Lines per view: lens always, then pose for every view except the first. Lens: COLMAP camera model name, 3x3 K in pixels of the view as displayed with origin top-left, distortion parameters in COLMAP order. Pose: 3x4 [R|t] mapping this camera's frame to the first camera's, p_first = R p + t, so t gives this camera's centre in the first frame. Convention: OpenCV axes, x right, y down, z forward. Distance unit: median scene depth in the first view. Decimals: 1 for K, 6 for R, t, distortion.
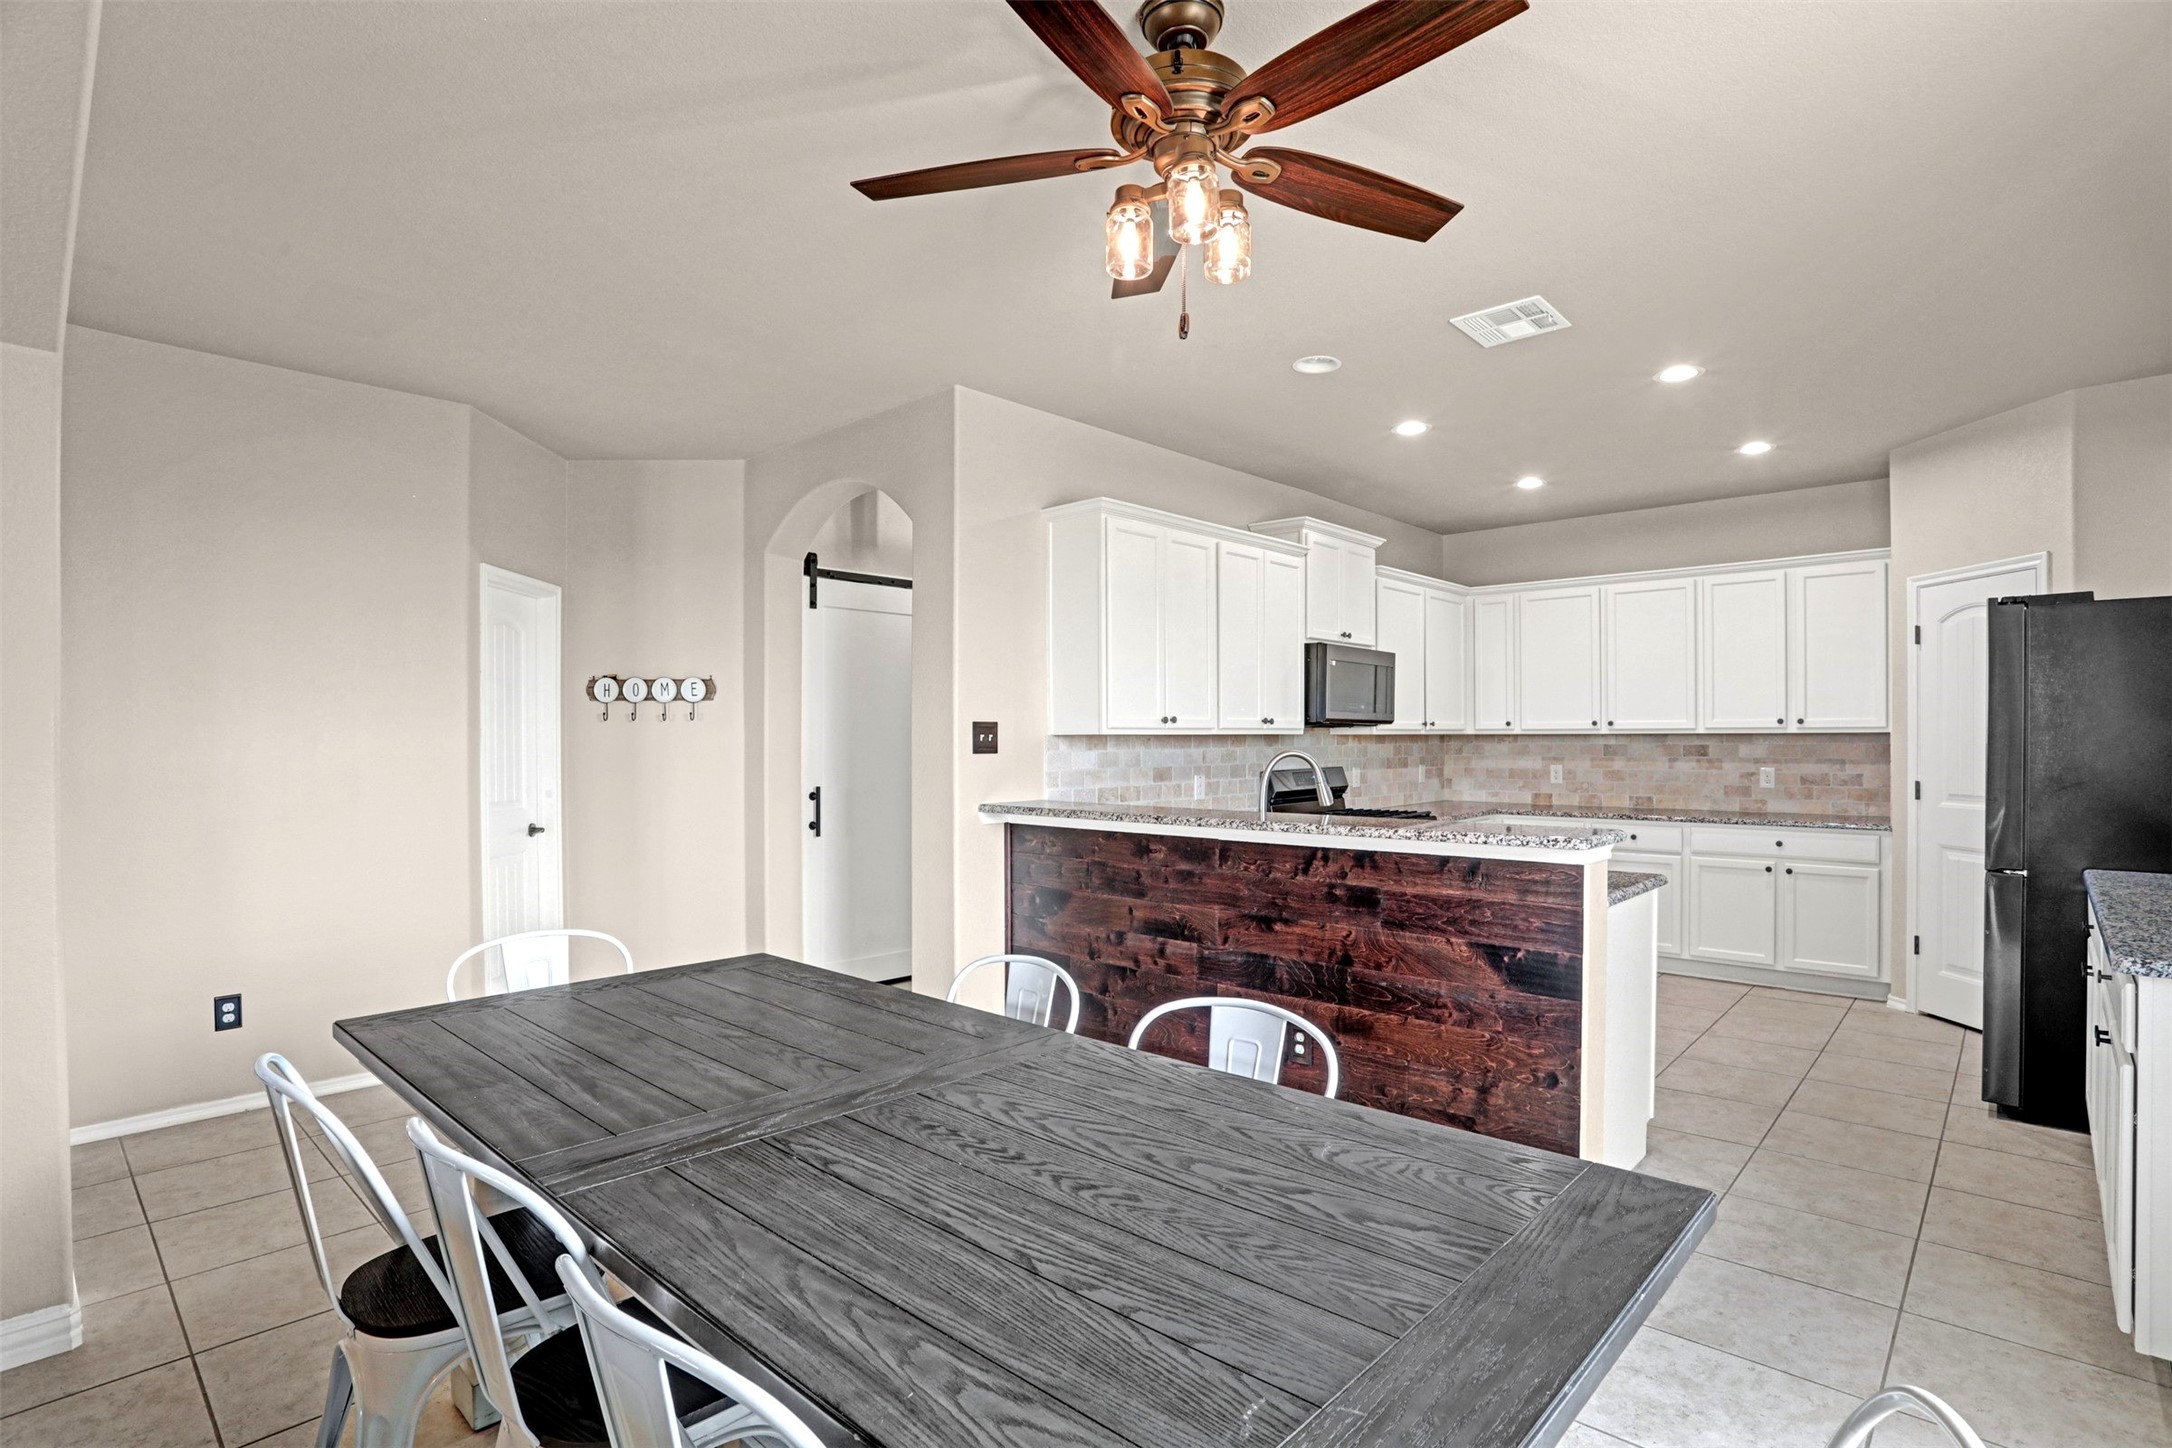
lens RADIAL K [[1082.7, 0, 1083.9], [0, 1082.7, 738.9], [0, 0, 1]] dist [-0.062636, 0.019042]
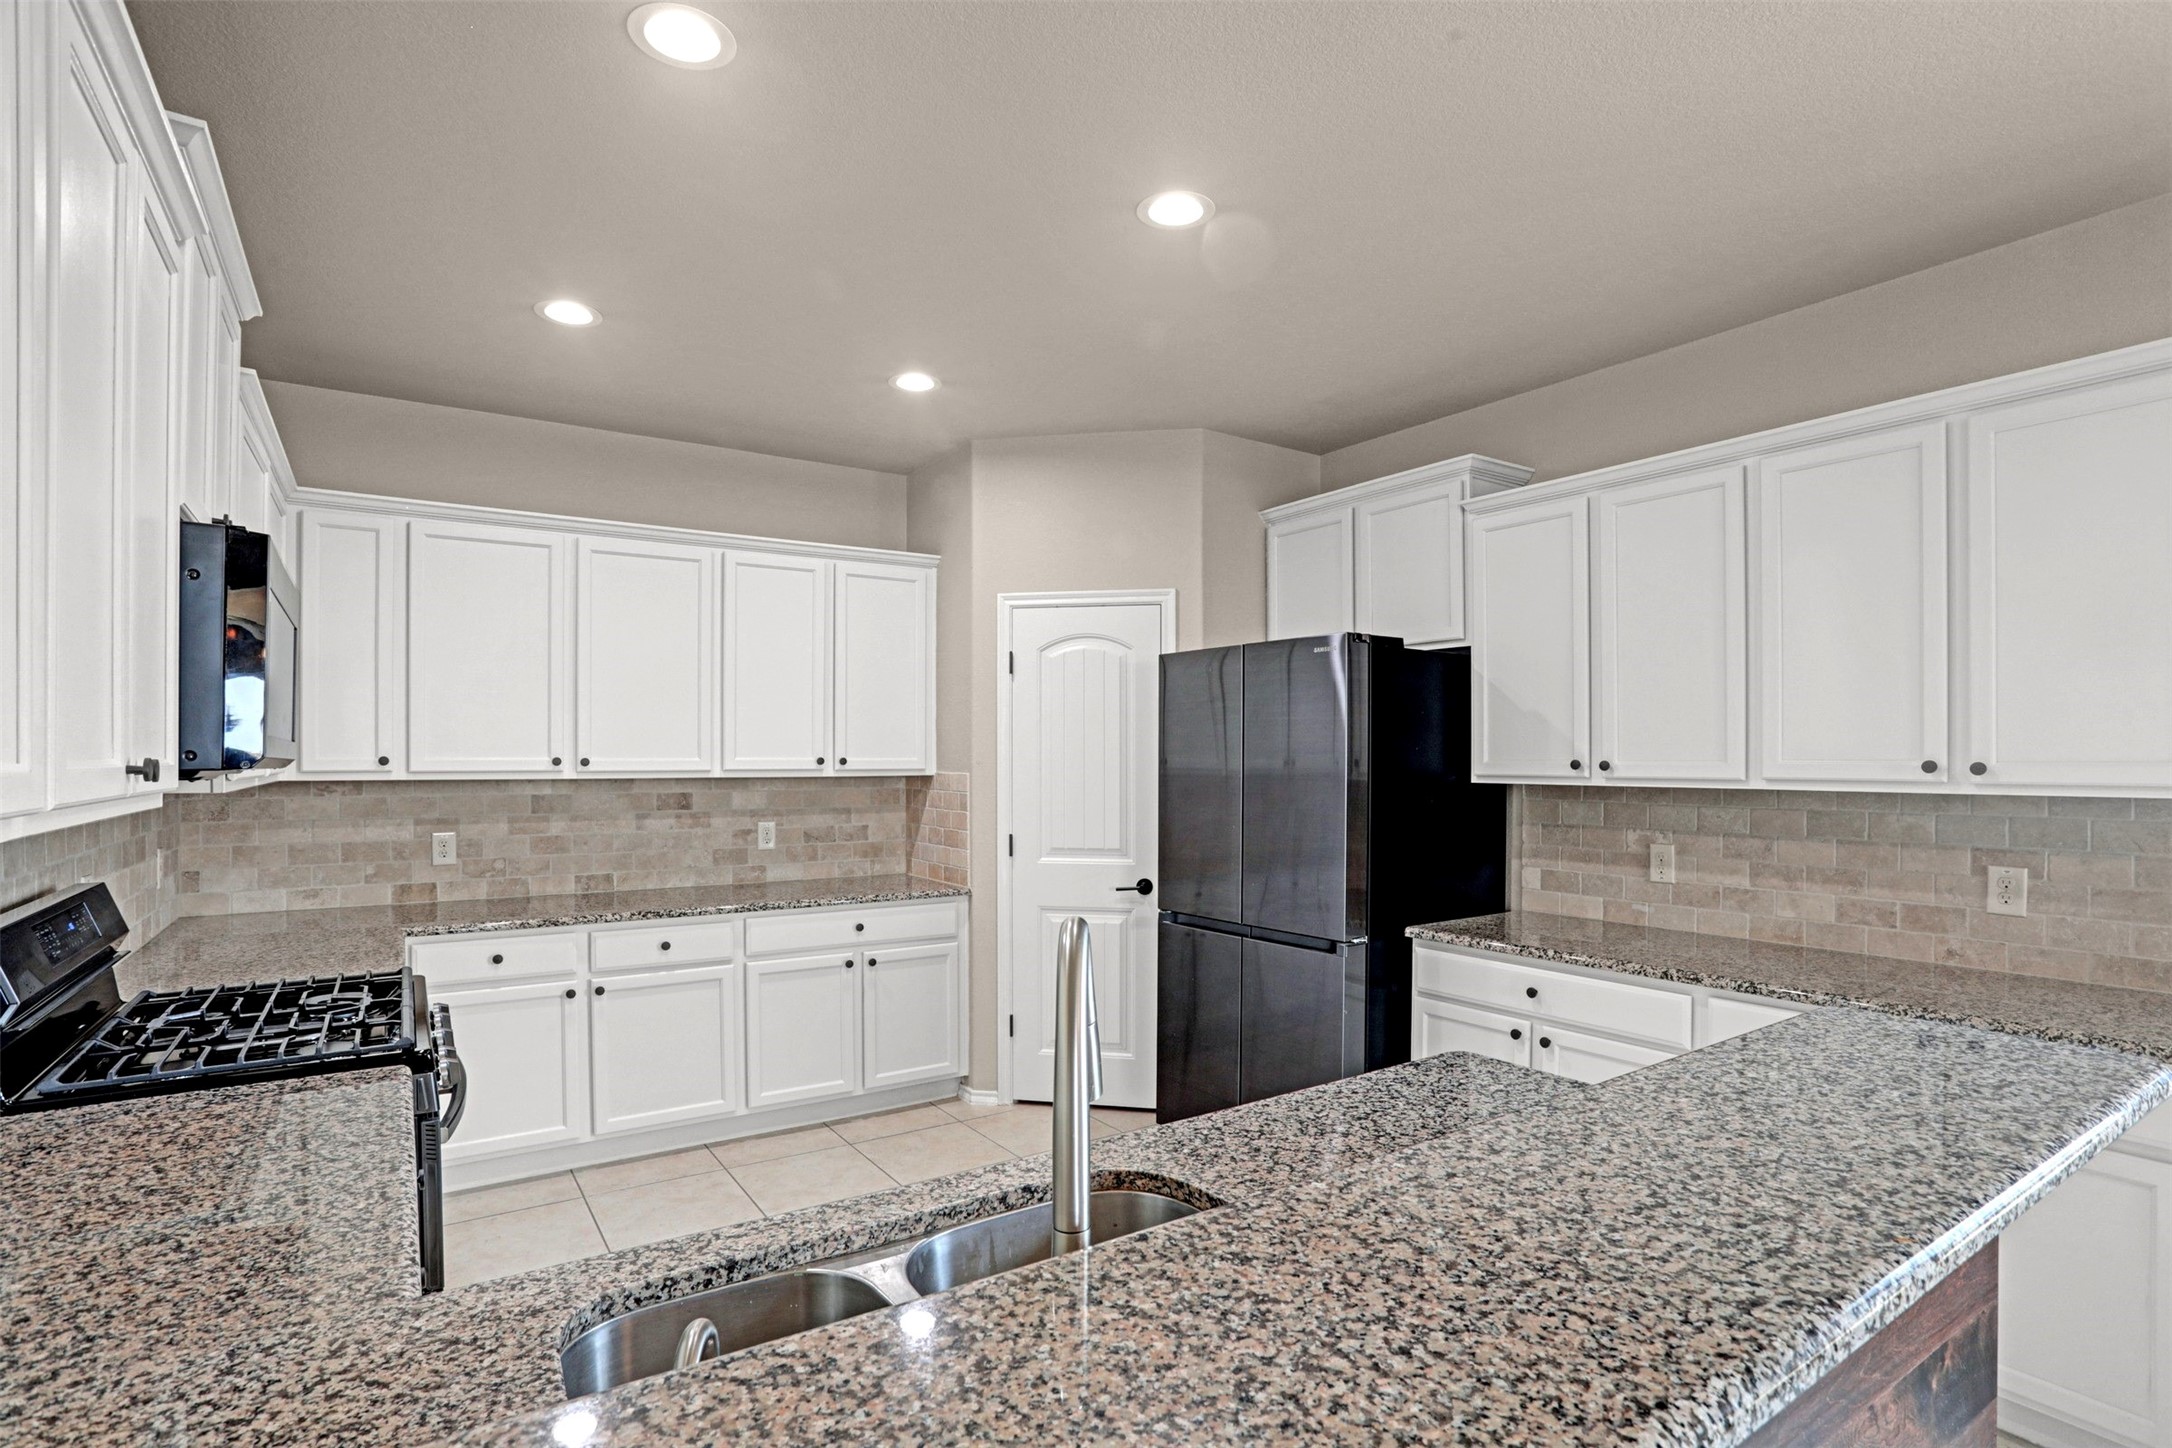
lens RADIAL K [[1082.7, 0, 1058.6], [0, 1082.7, 757.6], [0, 0, 1]] dist [-0.062636, 0.019042]
pose [[0.238448, 0.002968, 0.971151, -0.042755], [-0.000024, 0.999995, -0.003050, -0.016558], [-0.971155, 0.000704, 0.238447, 0.642901]]
